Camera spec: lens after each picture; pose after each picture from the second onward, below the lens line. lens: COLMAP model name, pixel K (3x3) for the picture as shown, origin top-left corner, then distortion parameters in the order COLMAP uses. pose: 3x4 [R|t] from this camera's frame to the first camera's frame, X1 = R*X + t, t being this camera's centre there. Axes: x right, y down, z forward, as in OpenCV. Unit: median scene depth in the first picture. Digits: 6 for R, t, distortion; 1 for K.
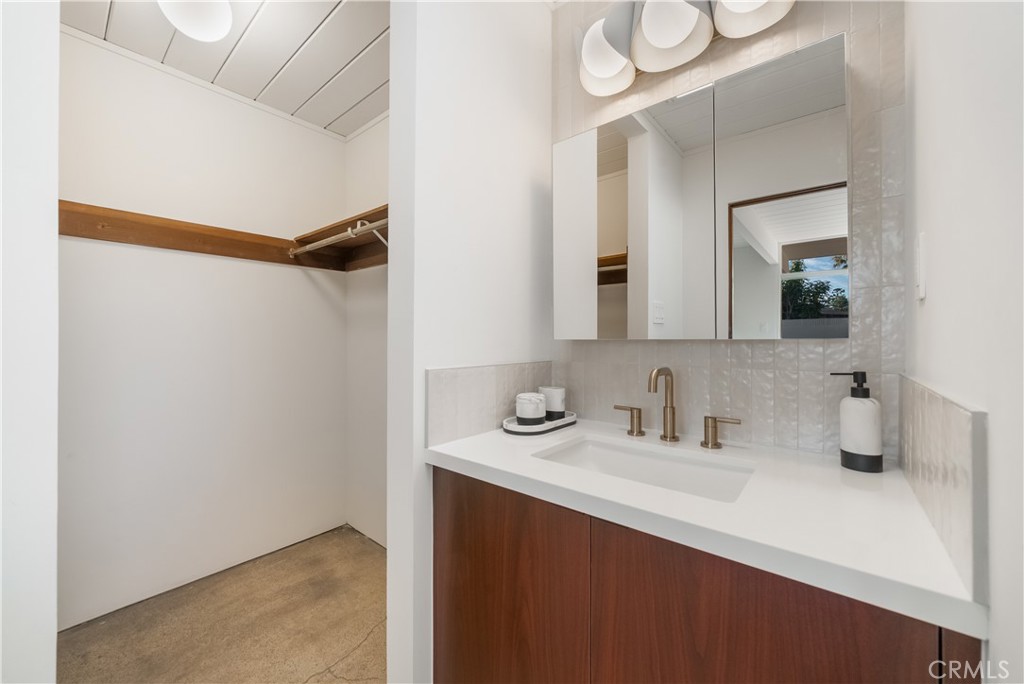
lens RADIAL K [[394.2, 0, 510.2], [0, 394.2, 334.7], [0, 0, 1]] dist [-0.004771, -0.000054]
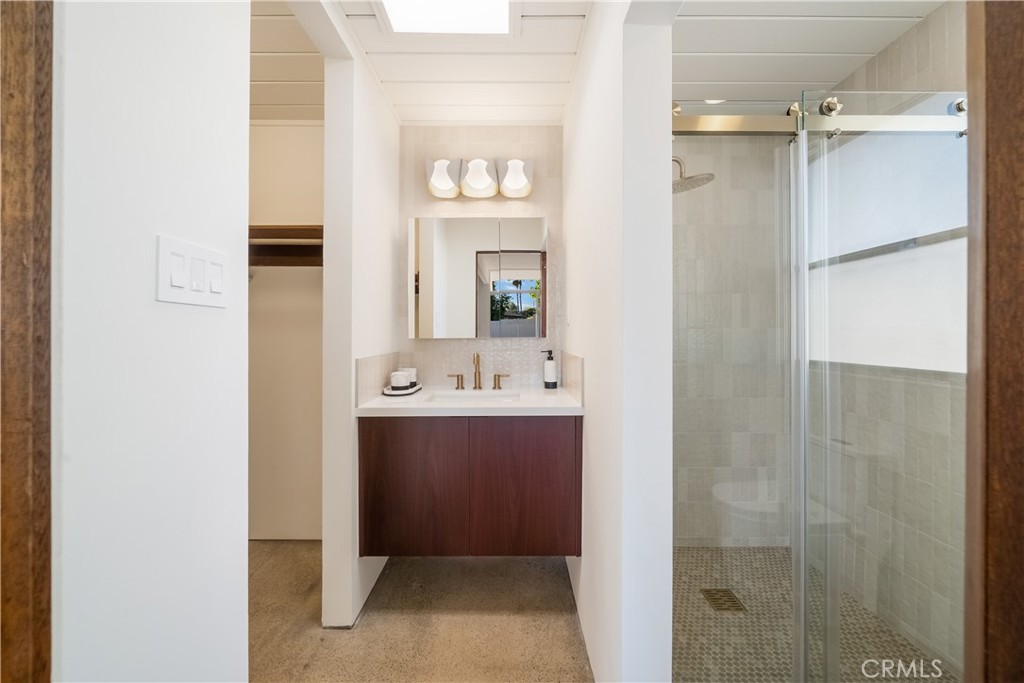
lens RADIAL K [[365.2, 0, 515.7], [0, 365.2, 333.4], [0, 0, 1]] dist [-0.002037, -0.000273]
pose [[0.756439, -0.002149, 0.654060, -0.814630], [-0.004667, 0.999951, 0.008682, -0.033989], [-0.654047, -0.009620, 0.756393, -0.635344]]
